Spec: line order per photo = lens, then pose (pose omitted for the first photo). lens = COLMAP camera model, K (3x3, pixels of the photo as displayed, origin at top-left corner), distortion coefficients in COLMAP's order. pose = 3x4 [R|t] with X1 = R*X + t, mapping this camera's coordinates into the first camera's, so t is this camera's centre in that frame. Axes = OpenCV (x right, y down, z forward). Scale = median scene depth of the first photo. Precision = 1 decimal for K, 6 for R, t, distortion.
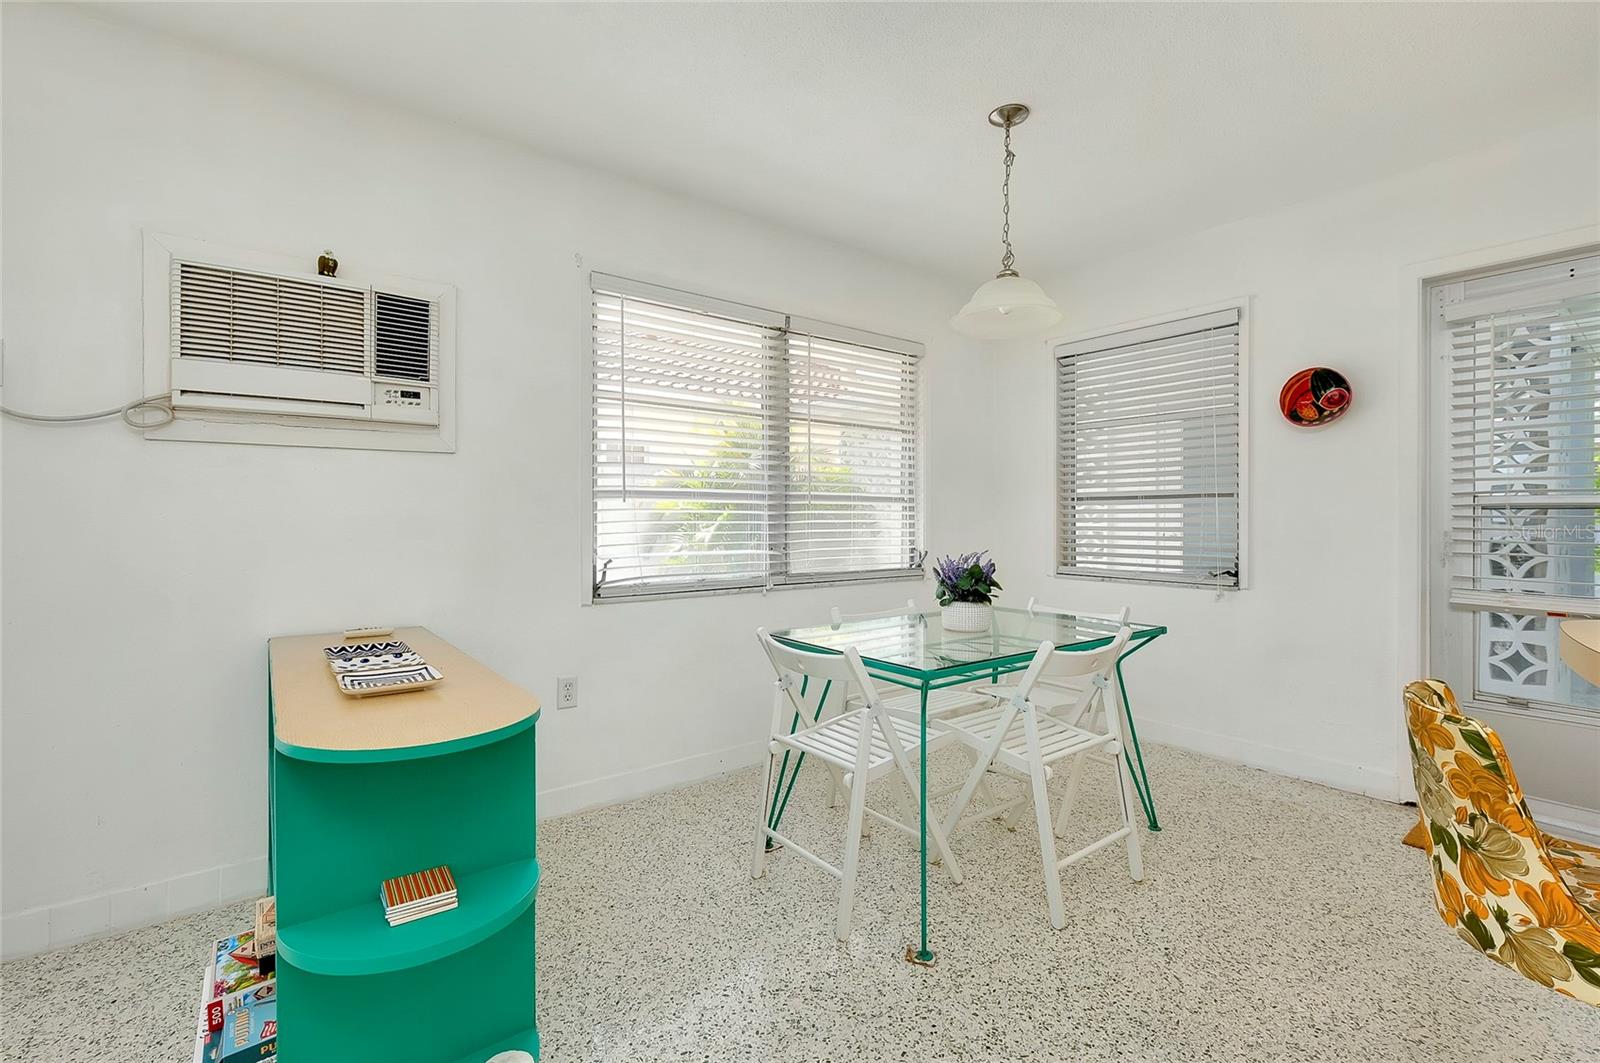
lens RADIAL K [[709.1, 0, 788.1], [0, 709.1, 512.7], [0, 0, 1]] dist [-0.003840, 0.000310]
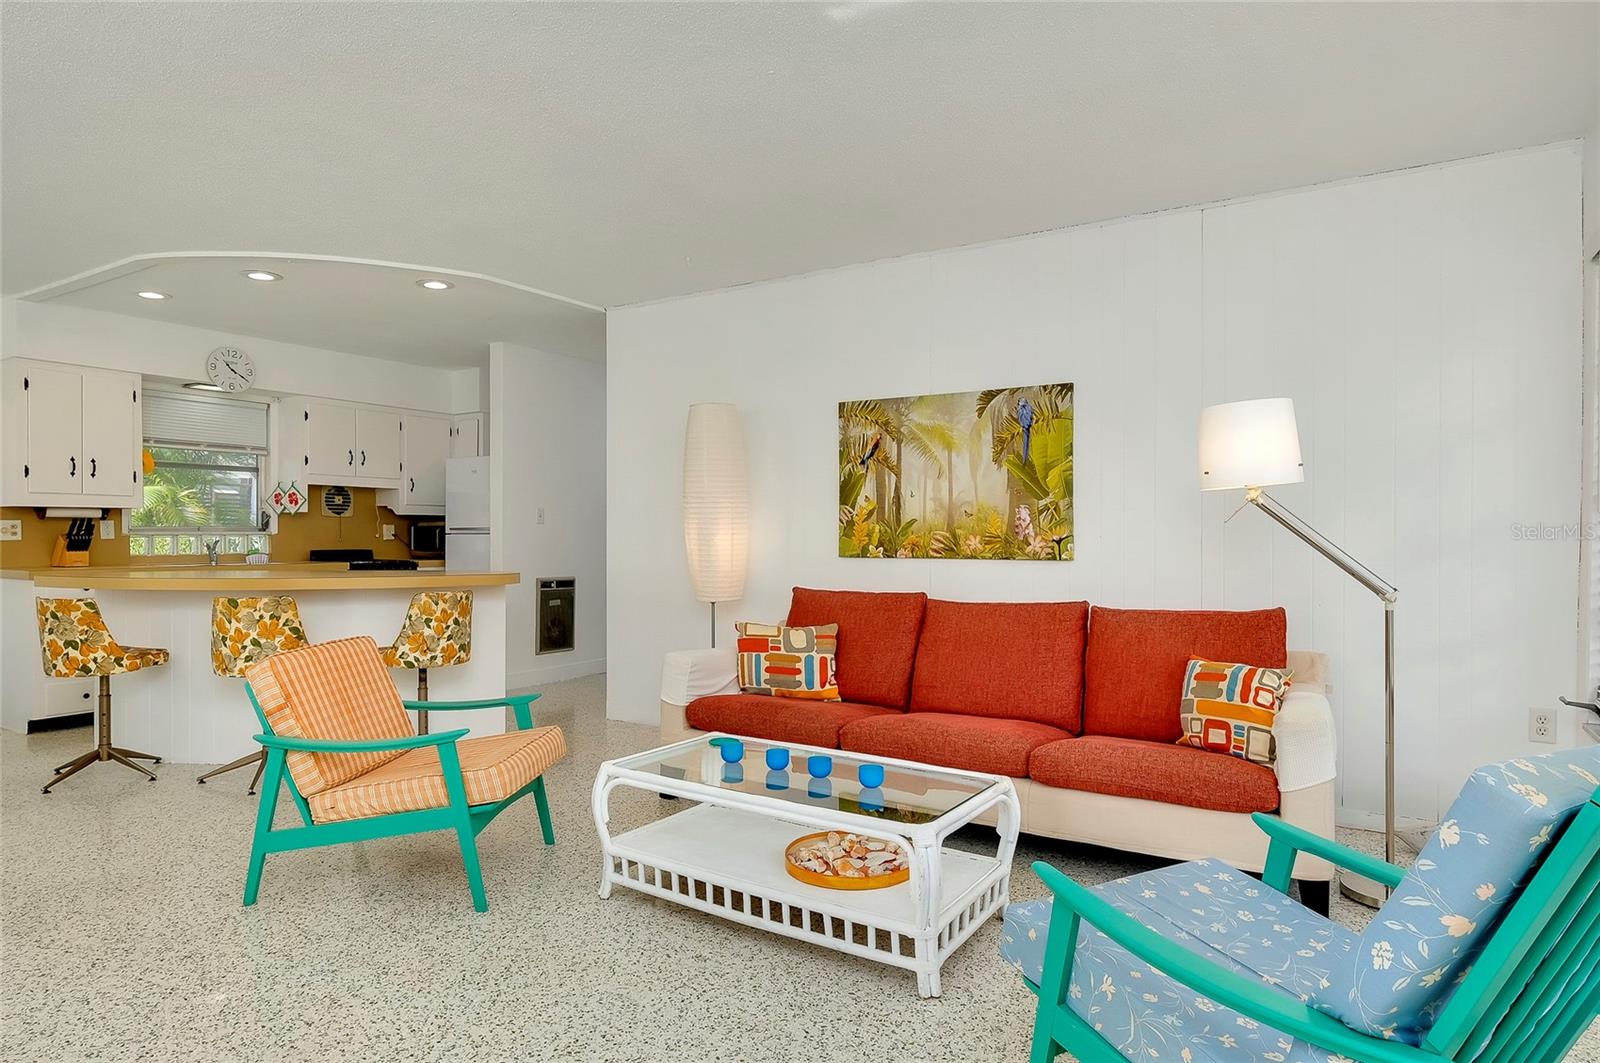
lens RADIAL K [[927.8, 0, 816.7], [0, 927.8, 540.0], [0, 0, 1]] dist [-0.001733, 0.001277]
pose [[-0.361204, -0.003973, 0.932479, -1.648994], [-0.010867, 0.999941, 0.000051, 0.002294], [-0.932424, -0.010115, -0.361225, -0.205147]]
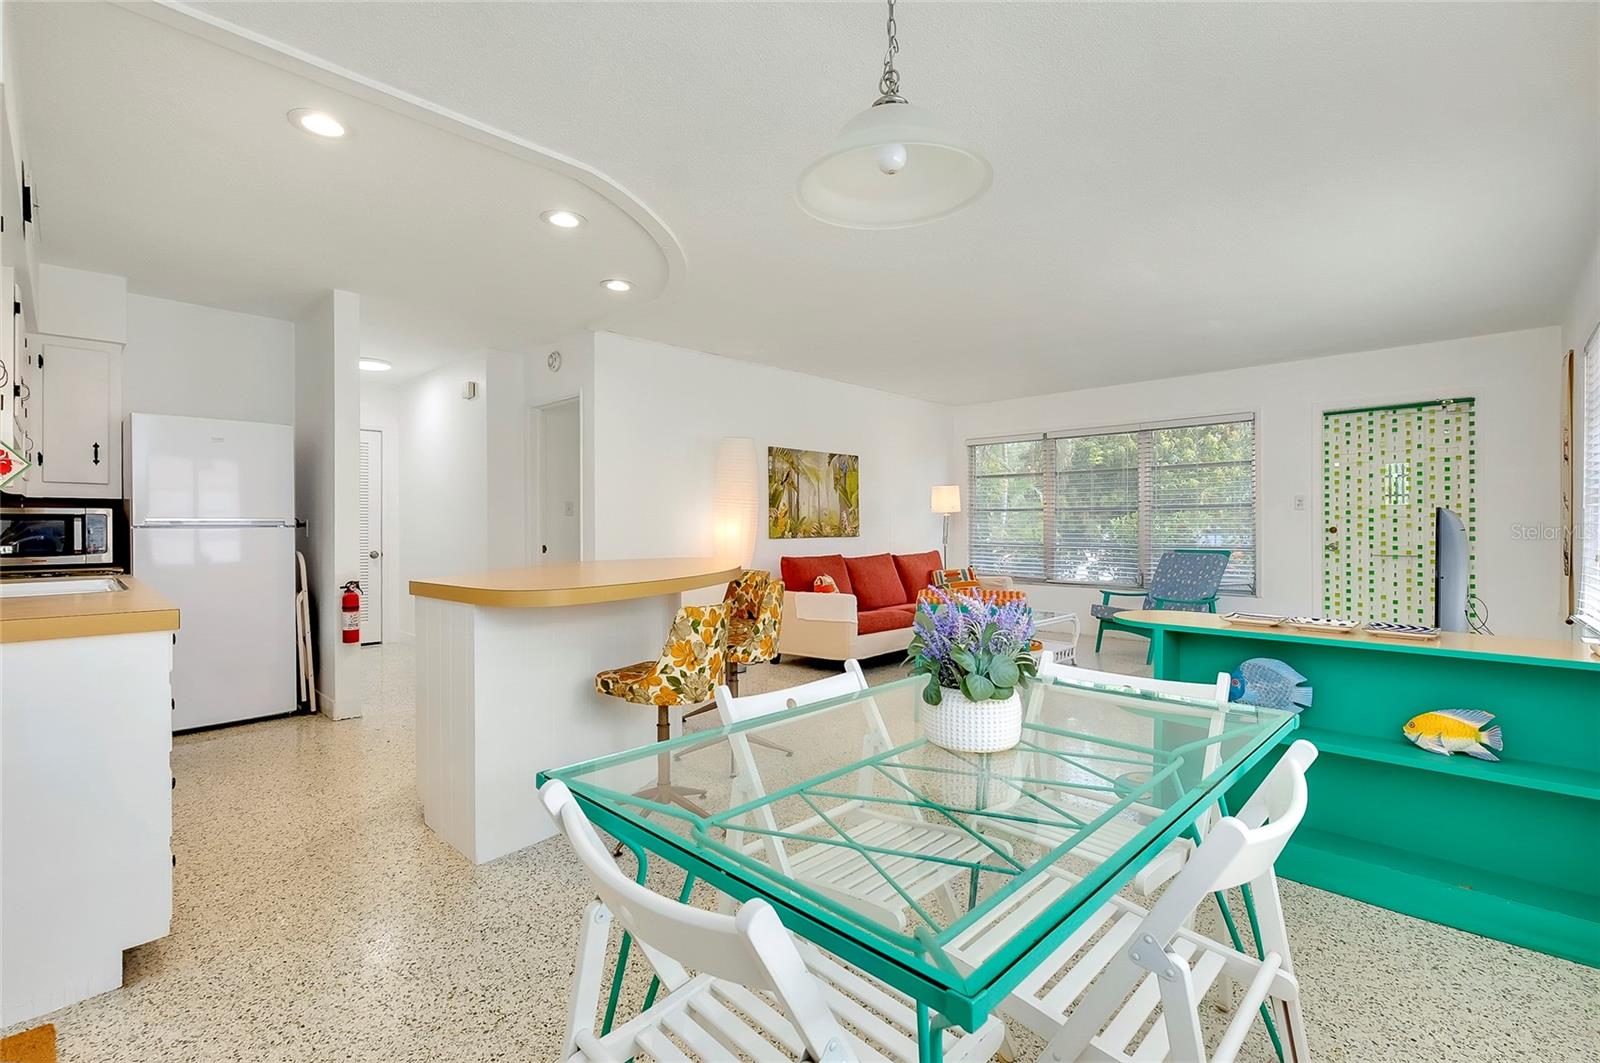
lens RADIAL K [[709.1, 0, 790.5], [0, 709.1, 522.6], [0, 0, 1]] dist [-0.003840, 0.000310]
pose [[-0.990155, 0.004975, -0.139887, 0.447278], [0.007048, 0.999872, -0.014330, 0.017061], [0.139798, -0.015175, -0.990064, 1.538724]]
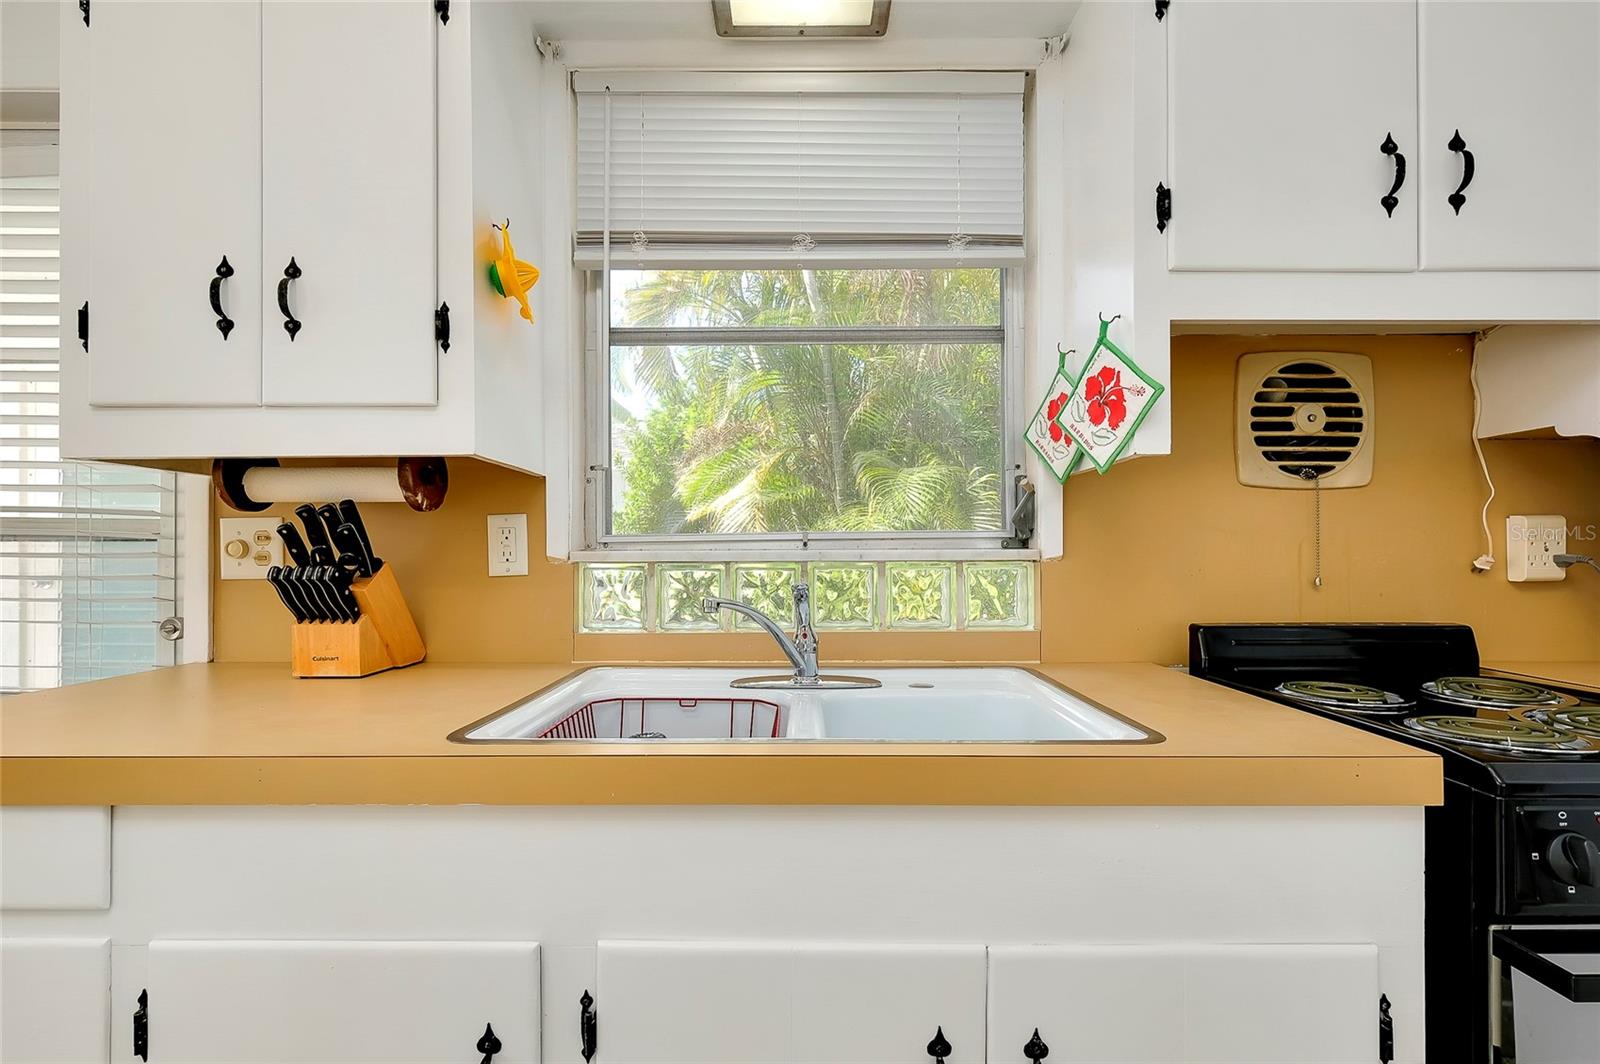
lens RADIAL K [[709.1, 0, 802.8], [0, 709.1, 546.1], [0, 0, 1]] dist [-0.003840, 0.000310]
pose [[0.612309, 0.007981, 0.790578, 1.042055], [-0.007758, 0.999962, -0.004087, -0.004129], [-0.790581, -0.003631, 0.612347, 0.130044]]
